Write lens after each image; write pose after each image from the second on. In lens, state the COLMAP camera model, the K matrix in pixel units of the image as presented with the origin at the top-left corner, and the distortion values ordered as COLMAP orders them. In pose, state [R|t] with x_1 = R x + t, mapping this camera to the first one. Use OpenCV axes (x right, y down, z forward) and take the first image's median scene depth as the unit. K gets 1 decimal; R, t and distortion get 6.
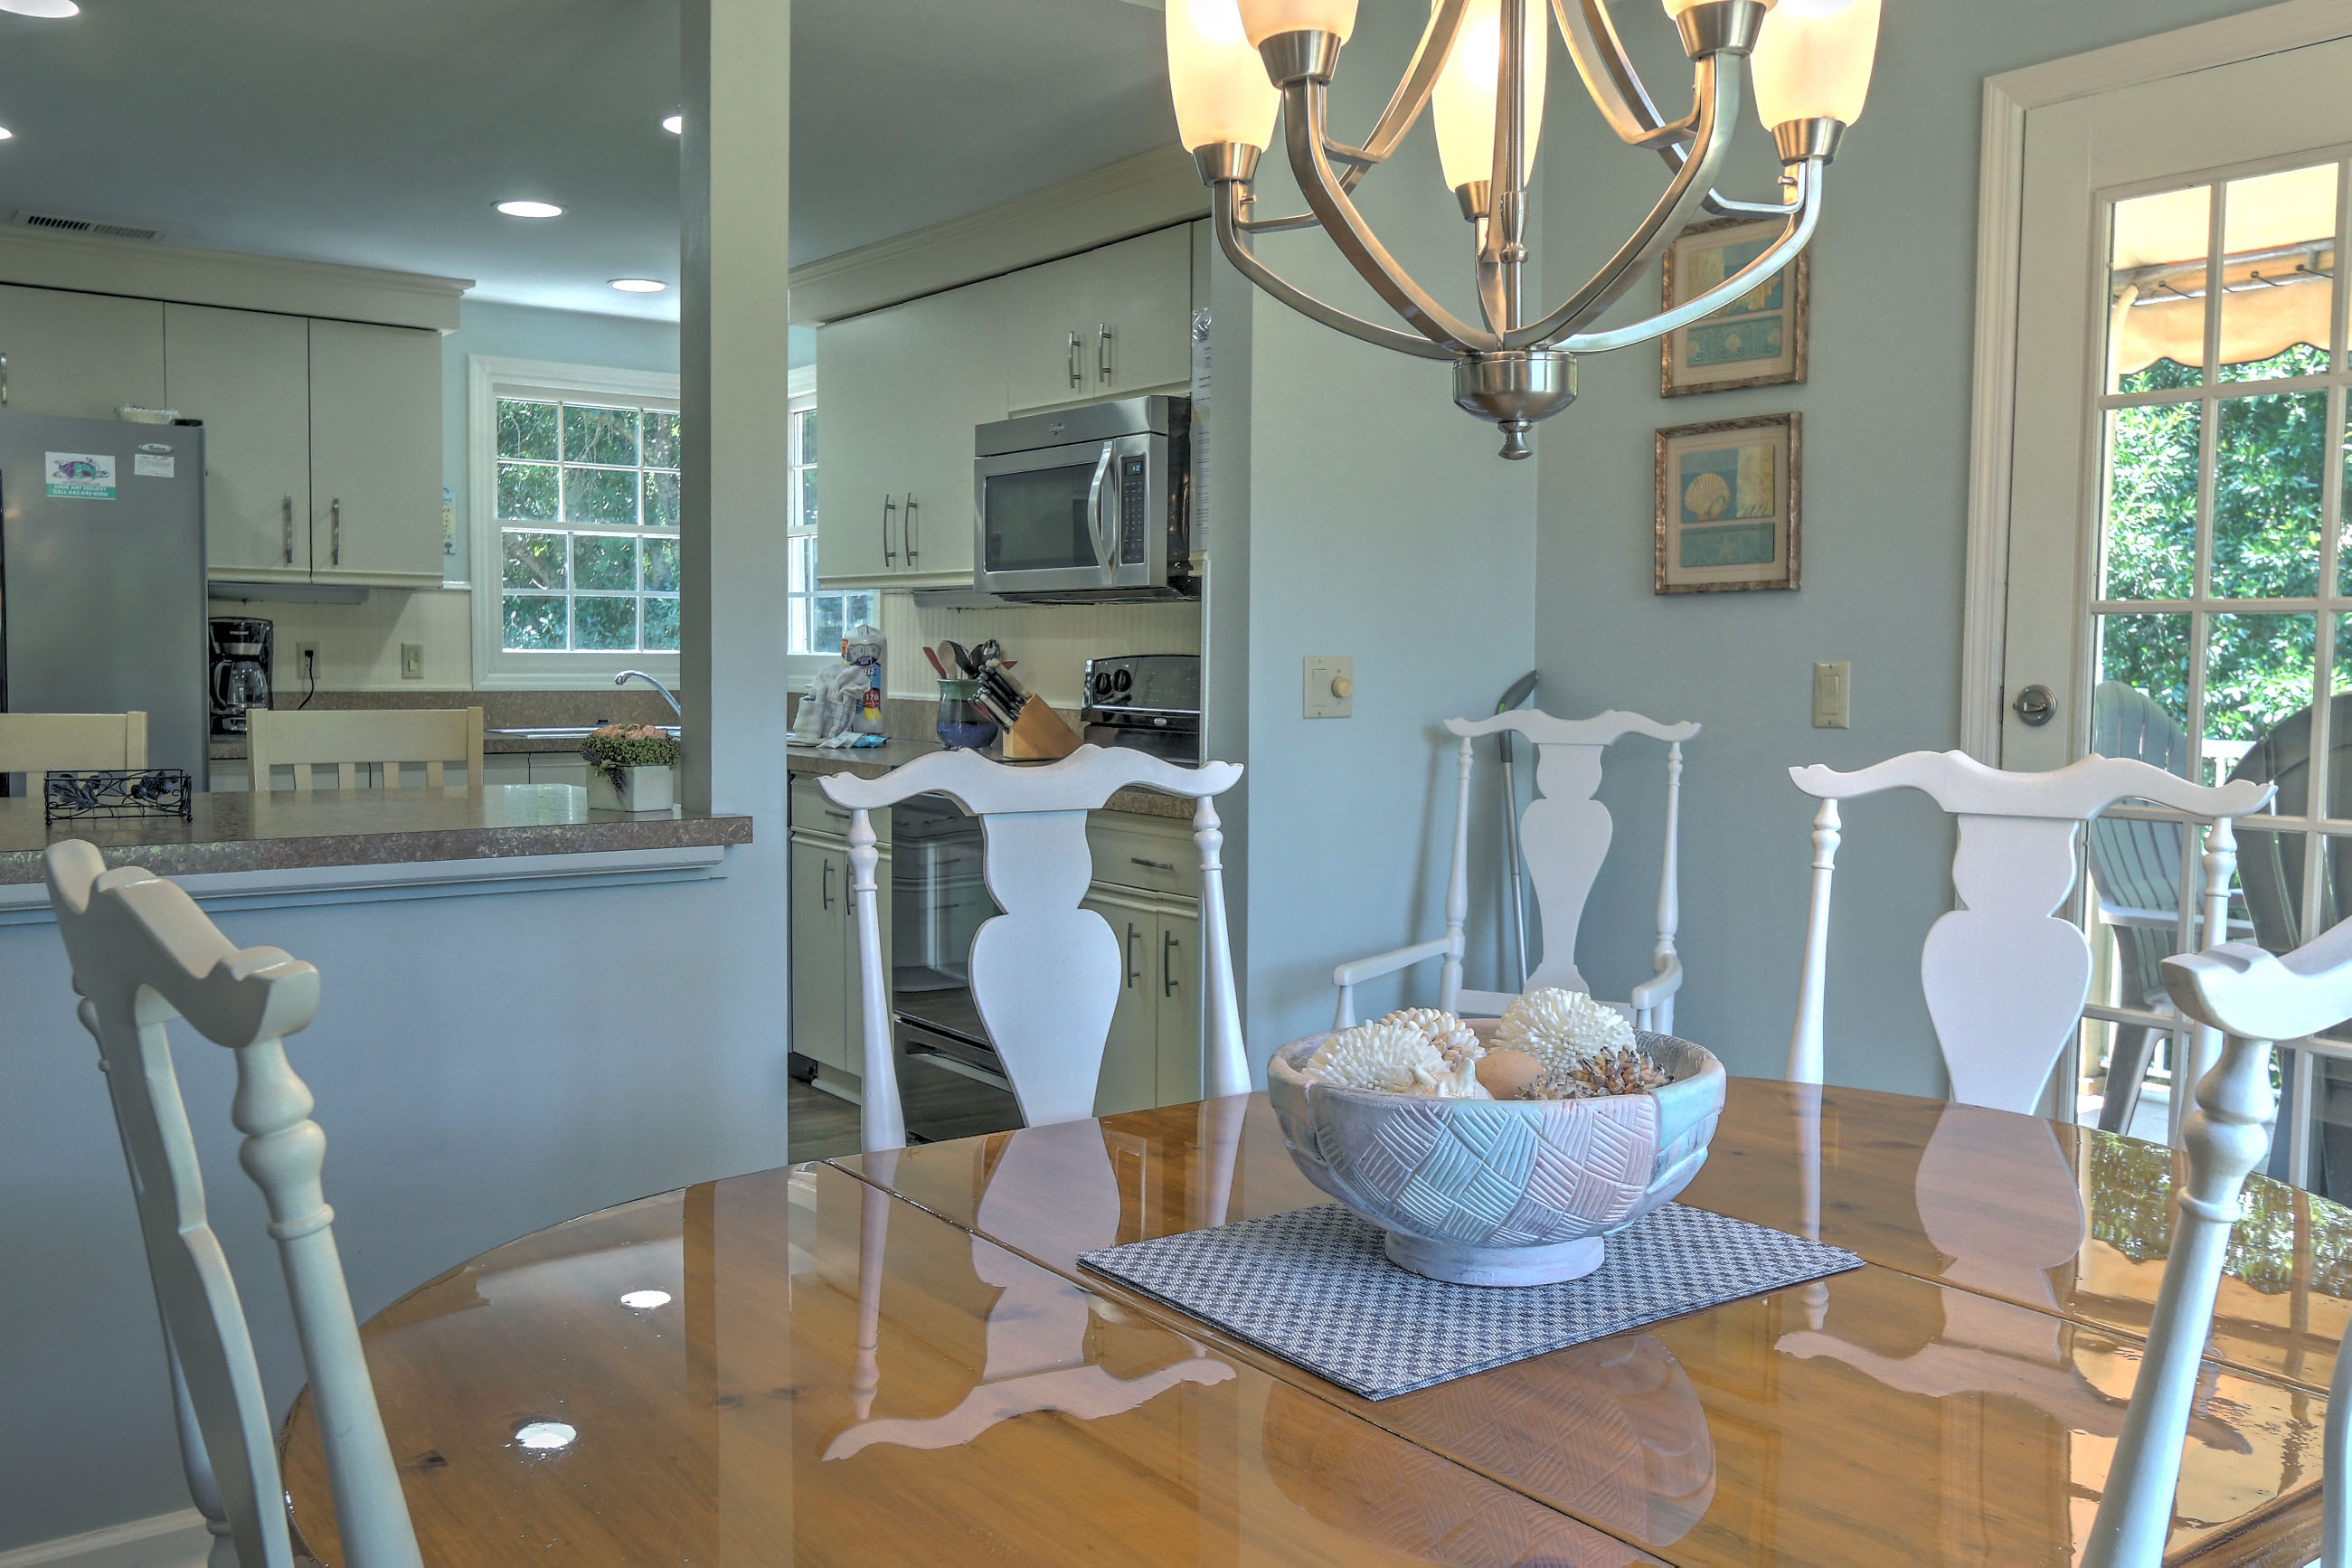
lens RADIAL K [[1928.0, 0, 1163.3], [0, 1928.0, 773.8], [0, 0, 1]] dist [-0.005386, 0.022466]
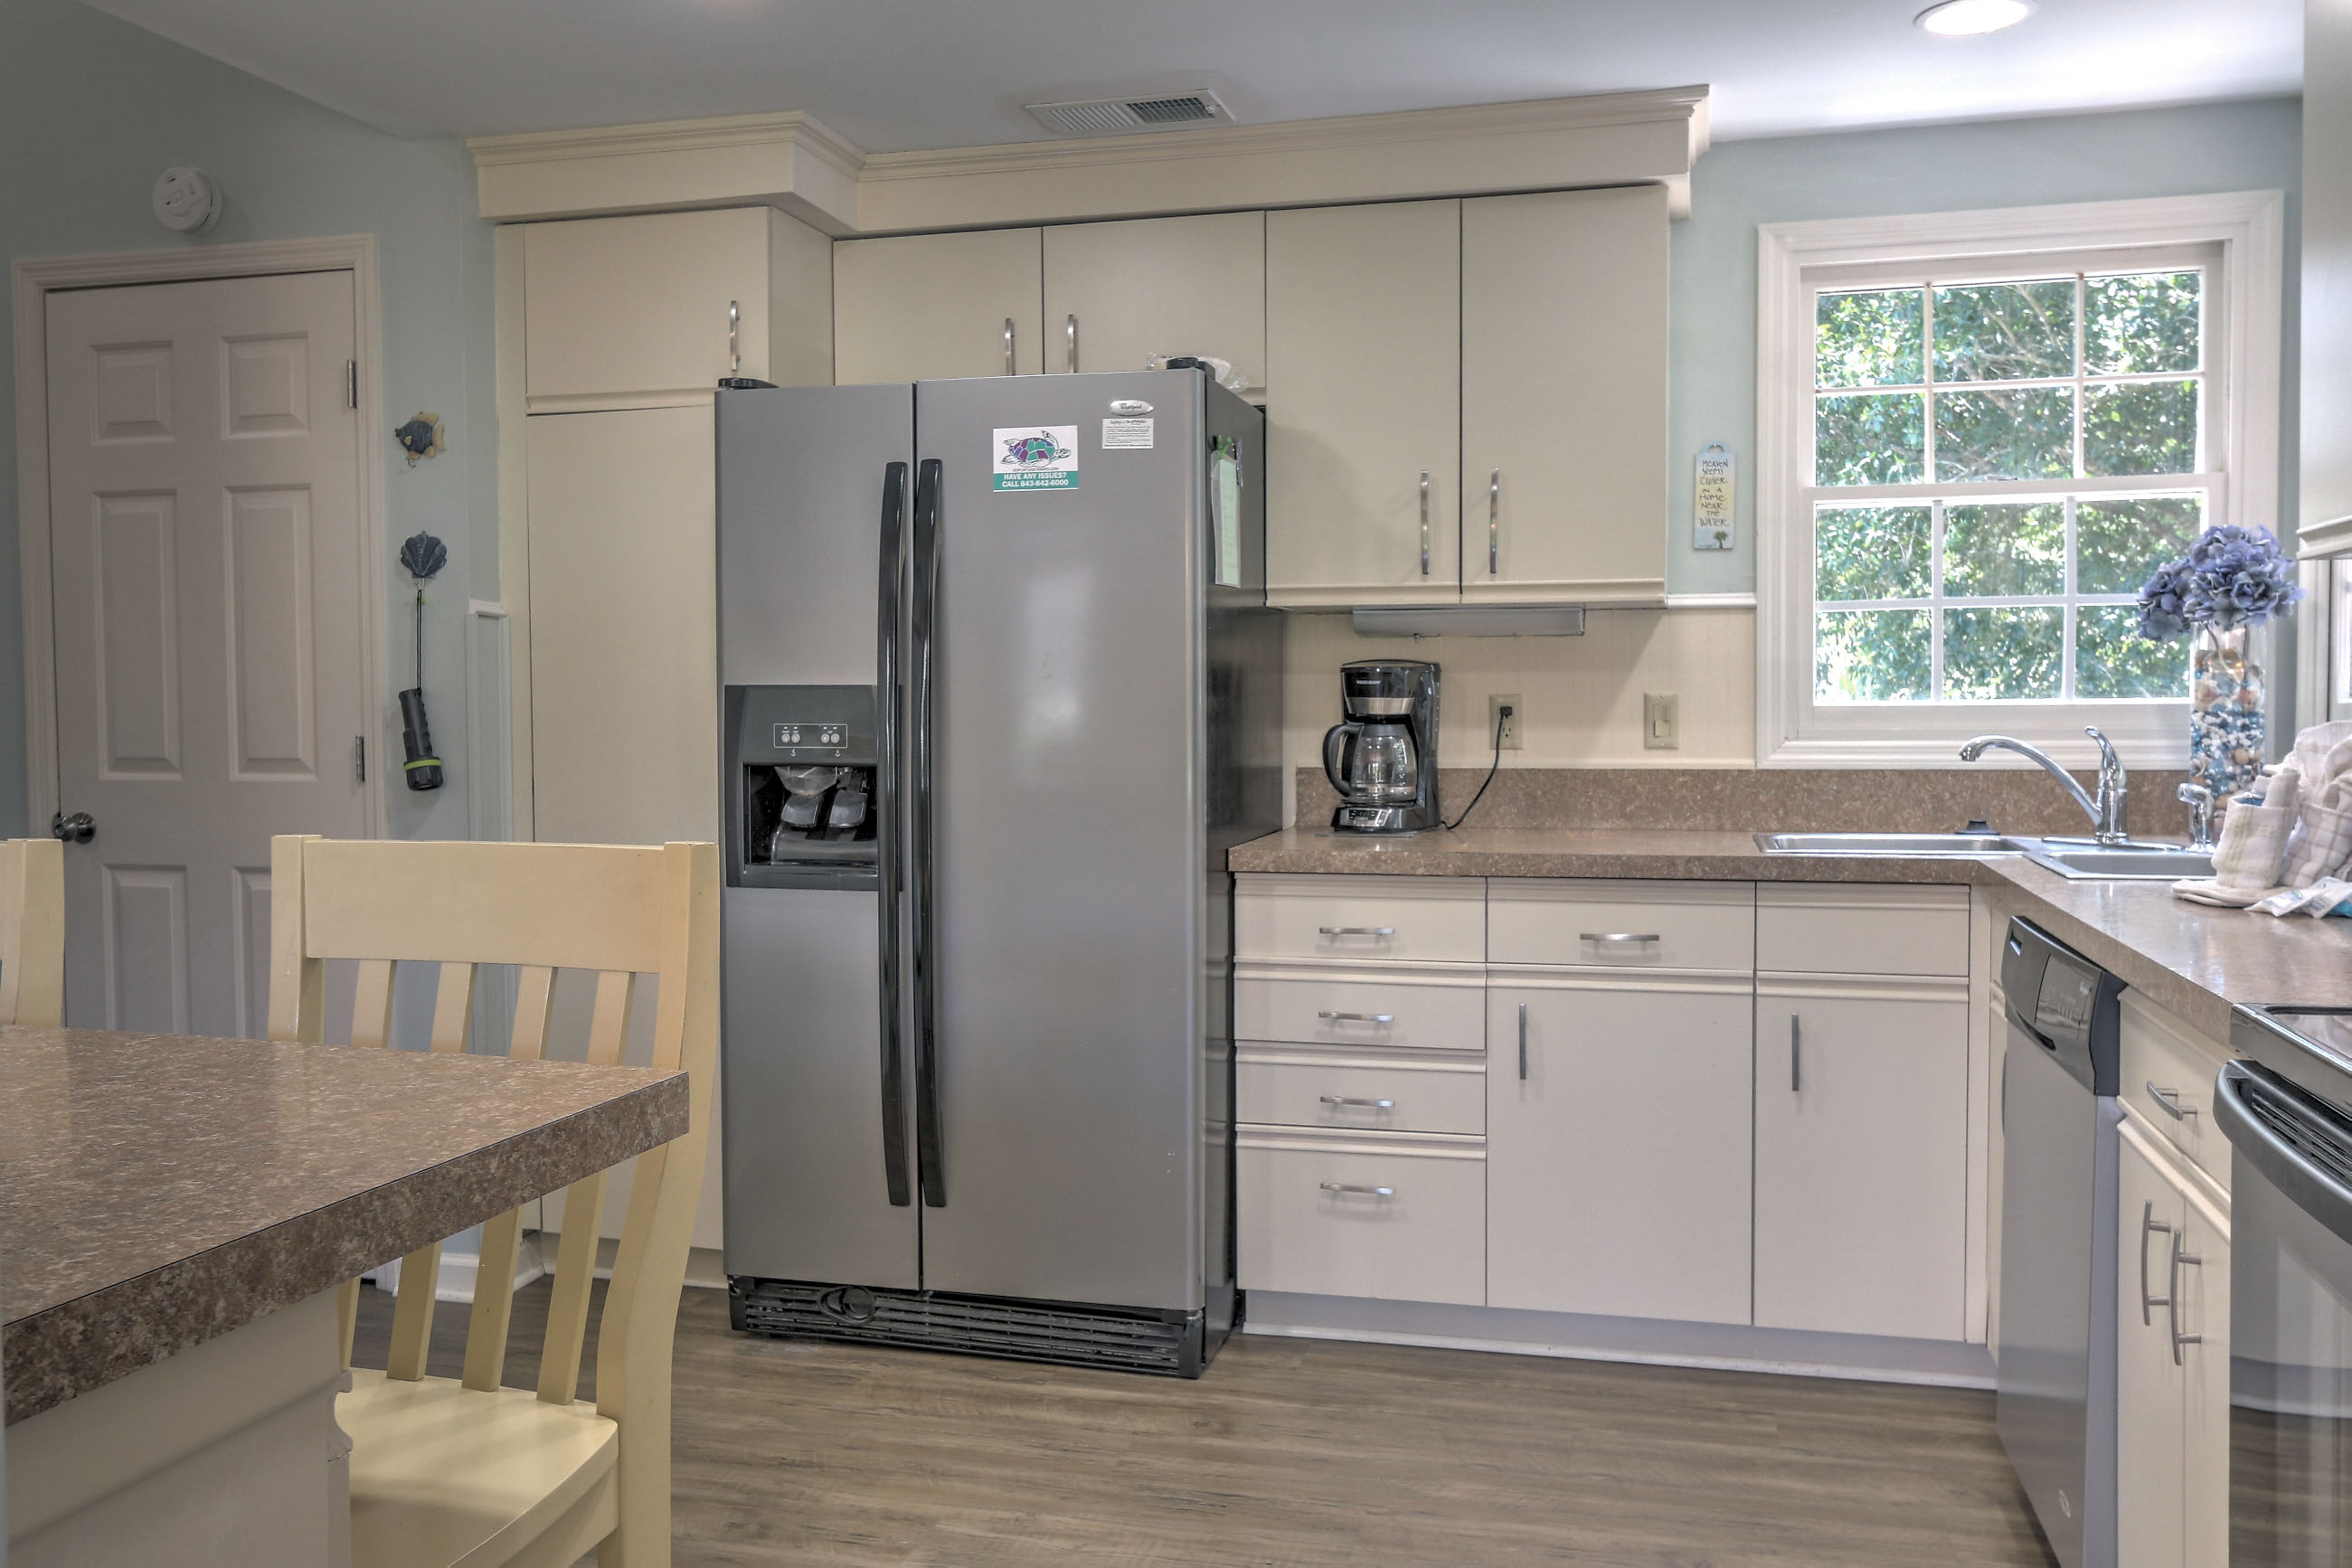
lens RADIAL K [[1928.0, 0, 1163.3], [0, 1928.0, 773.8], [0, 0, 1]] dist [-0.005386, 0.022466]
pose [[0.630916, 0.011551, -0.775765, 0.002388], [-0.035197, 0.999286, -0.013746, -0.028212], [0.775053, 0.035977, 0.630872, 0.500112]]
